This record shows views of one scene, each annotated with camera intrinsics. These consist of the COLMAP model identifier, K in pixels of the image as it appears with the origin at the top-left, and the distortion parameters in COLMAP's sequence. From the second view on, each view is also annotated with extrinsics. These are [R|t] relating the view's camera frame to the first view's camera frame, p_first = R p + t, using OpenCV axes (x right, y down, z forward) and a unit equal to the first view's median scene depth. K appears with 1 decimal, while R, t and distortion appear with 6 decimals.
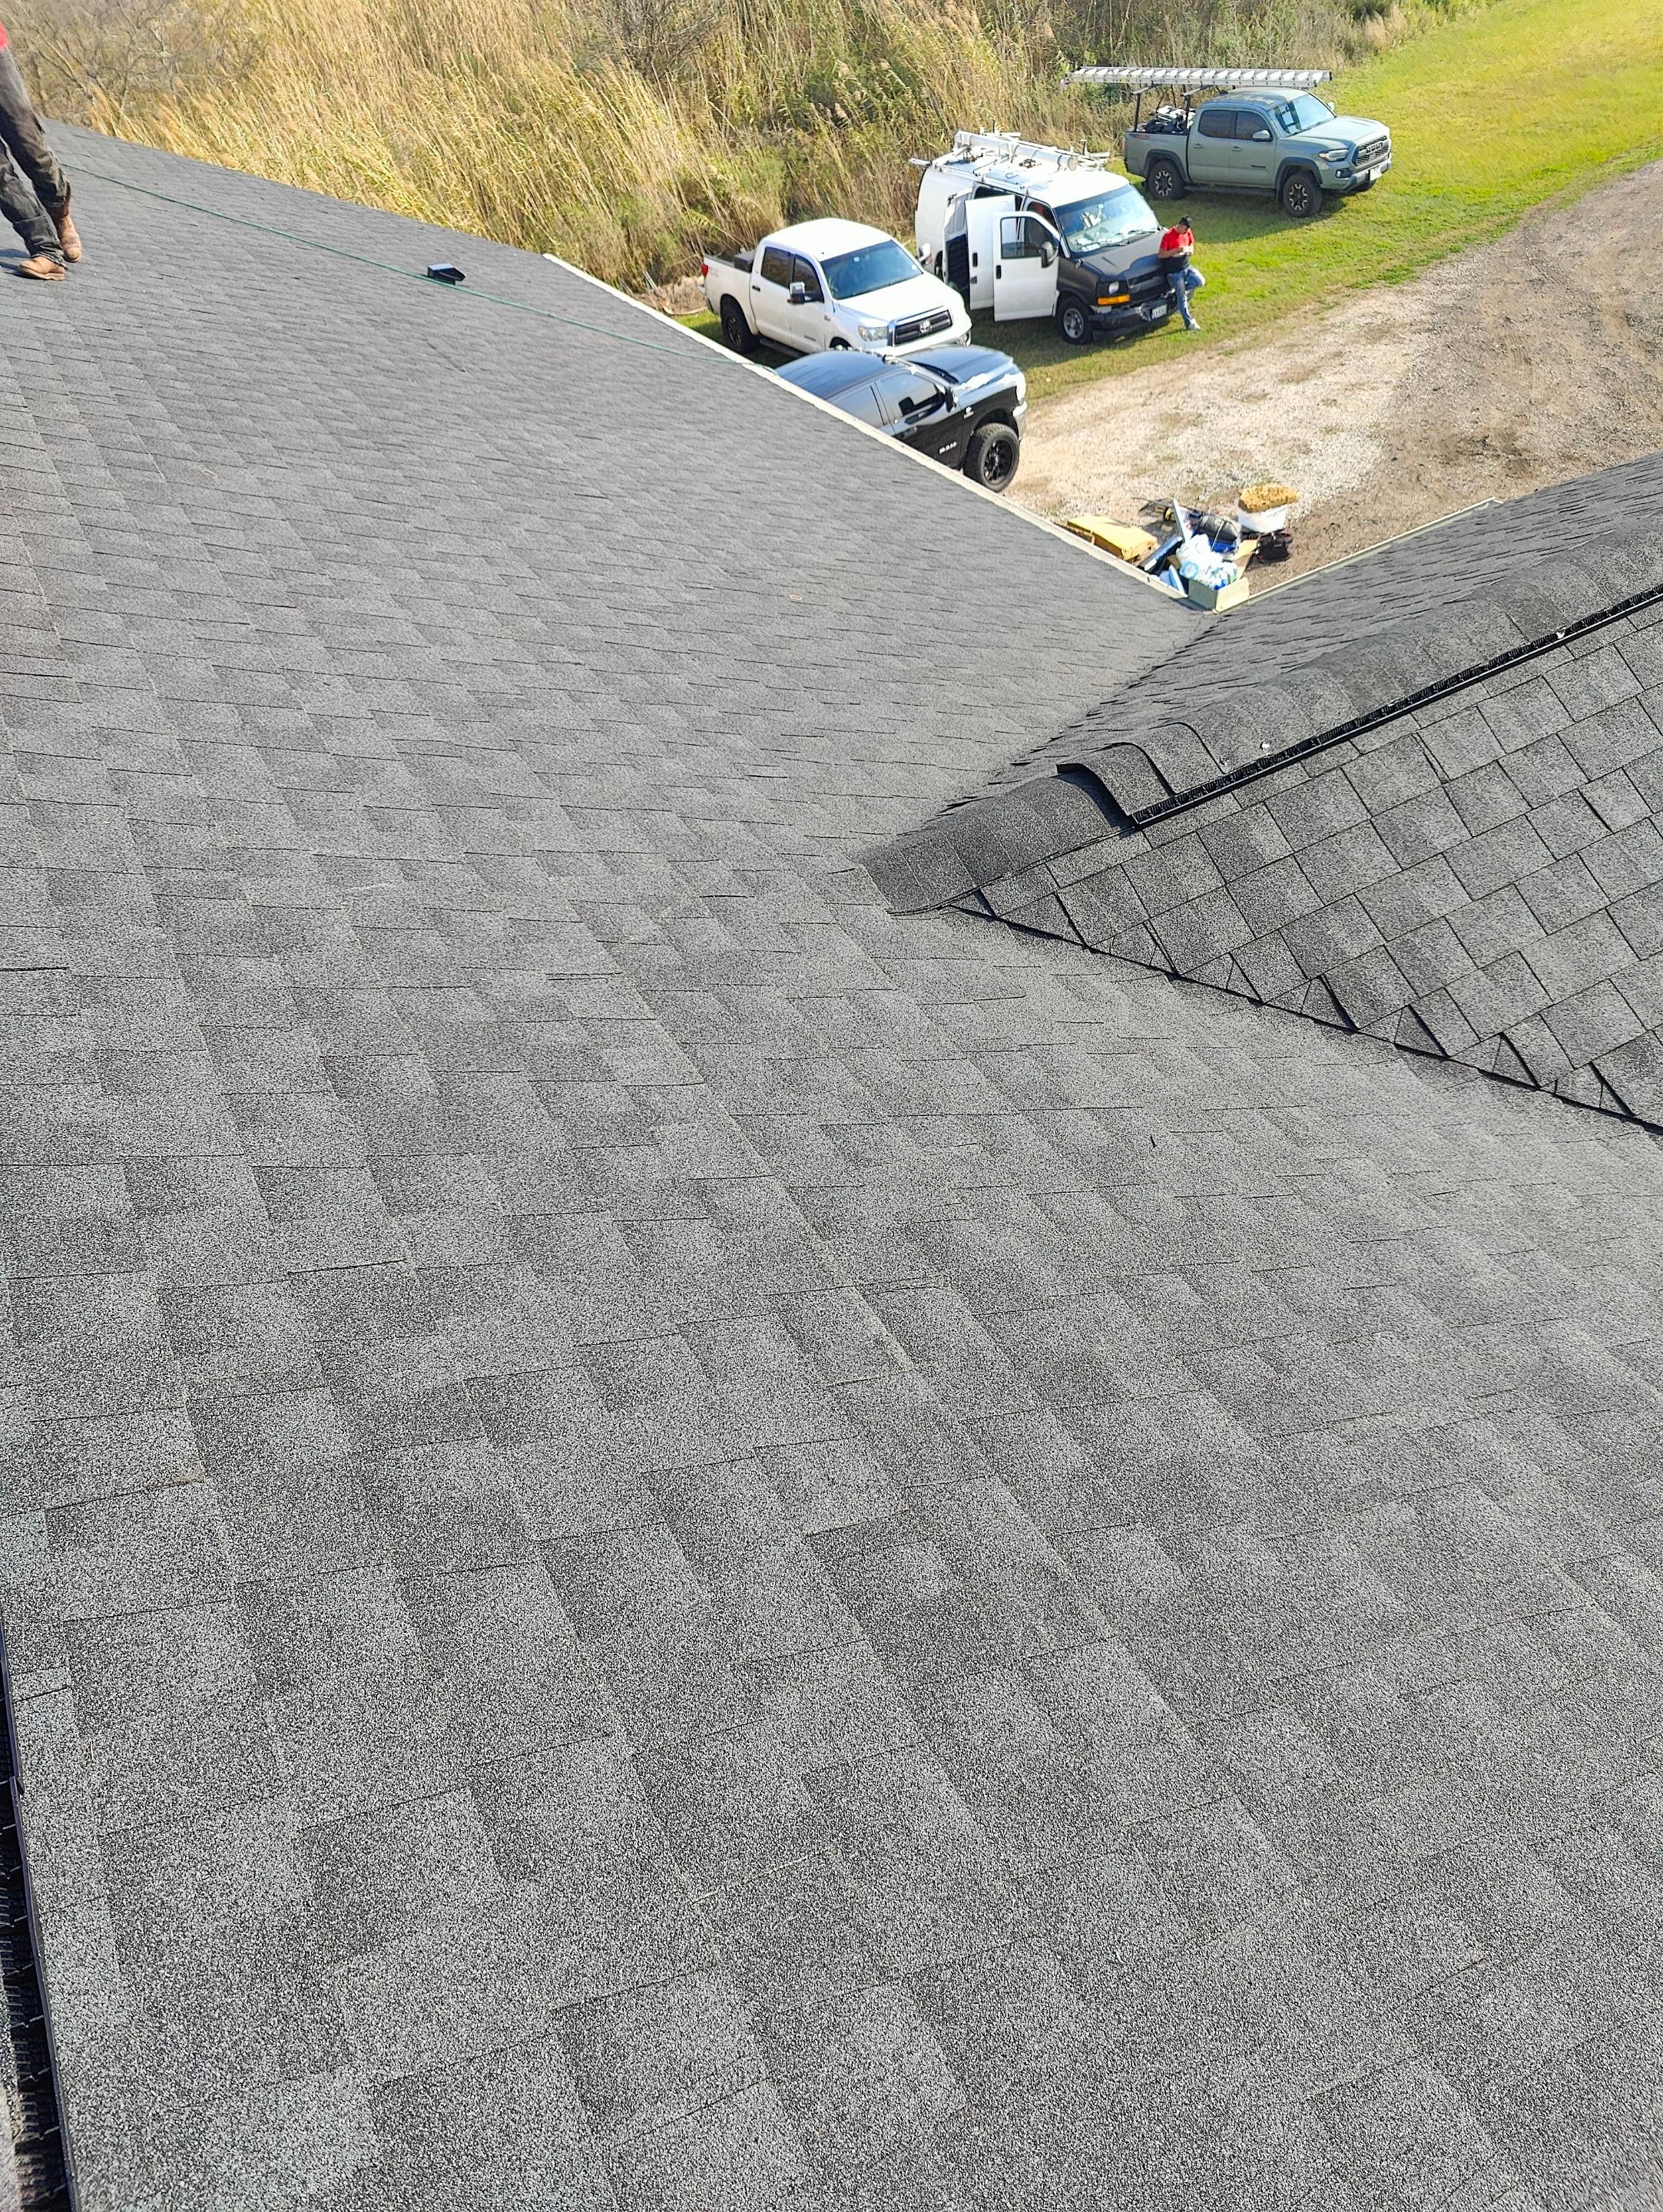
lens RADIAL K [[1520.7, 0, 826.4], [0, 1520.7, 1105.1], [0, 0, 1]] dist [0.033045, -0.044995]
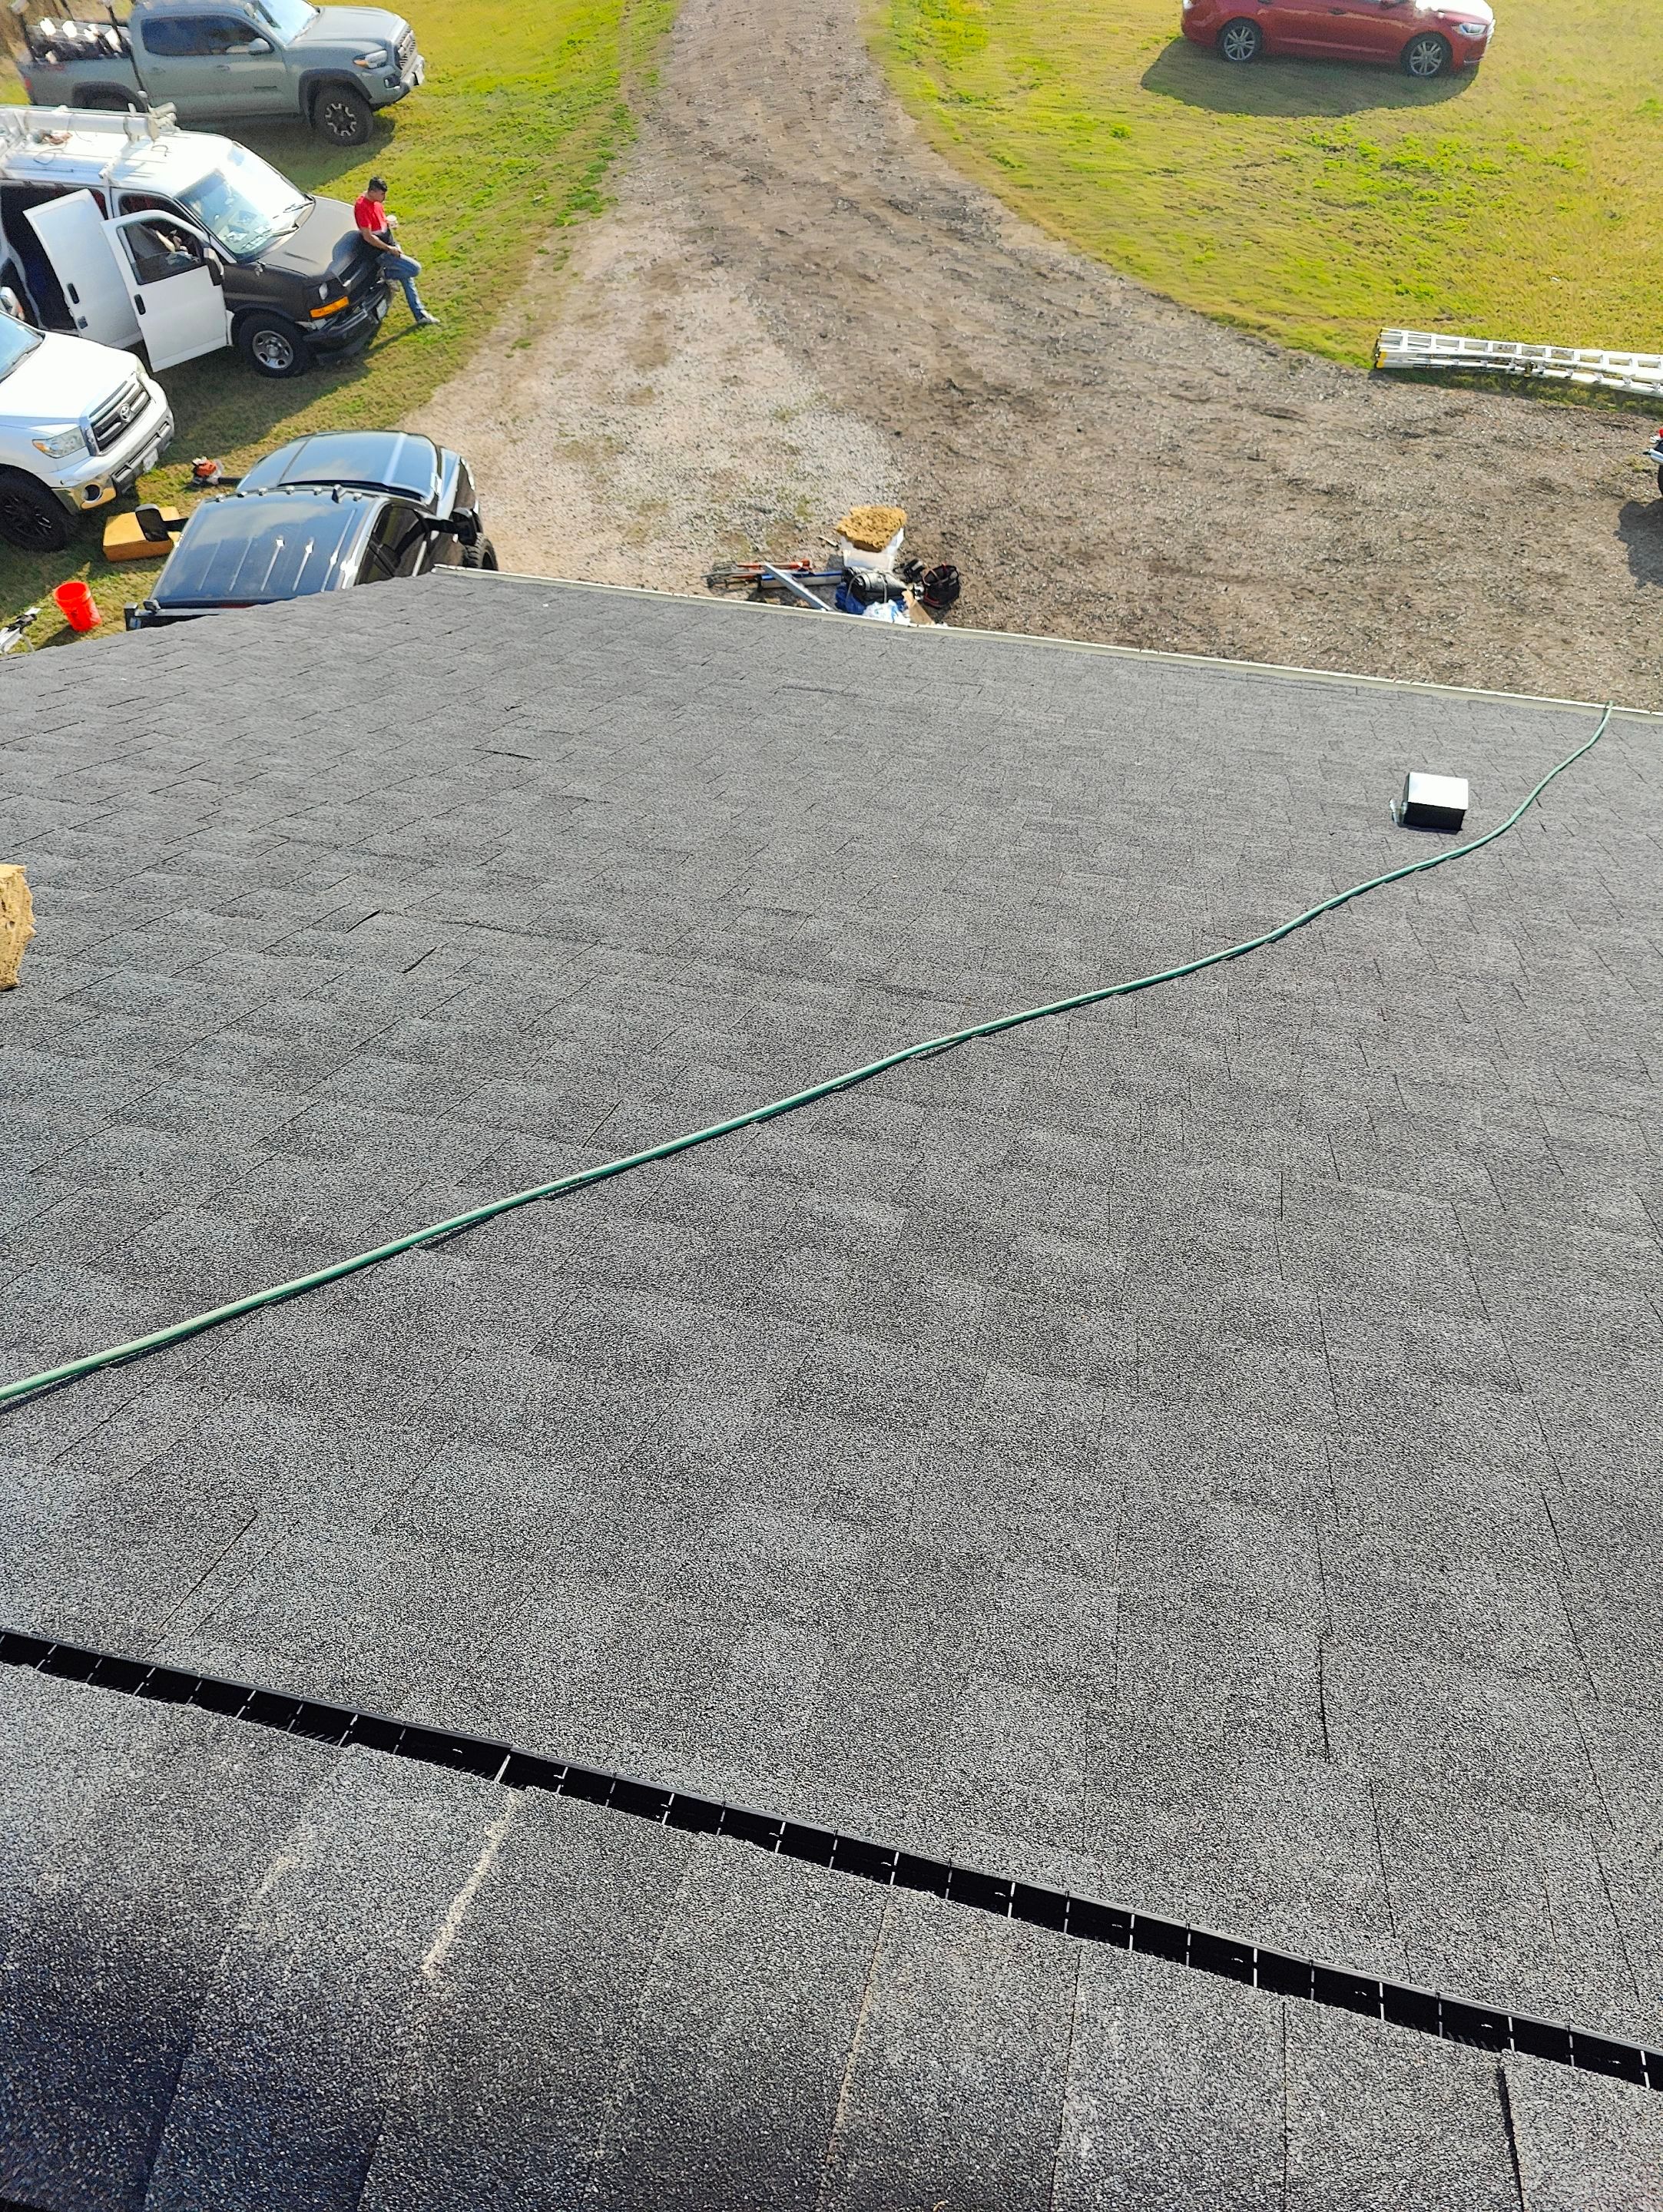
lens RADIAL K [[1520.7, 0, 838.3], [0, 1520.7, 1094.0], [0, 0, 1]] dist [0.033045, -0.044995]
pose [[0.665719, -0.504056, 0.550223, -1.561389], [0.463921, 0.857116, 0.223898, -1.719334], [-0.584462, 0.106207, 0.804440, 2.120414]]
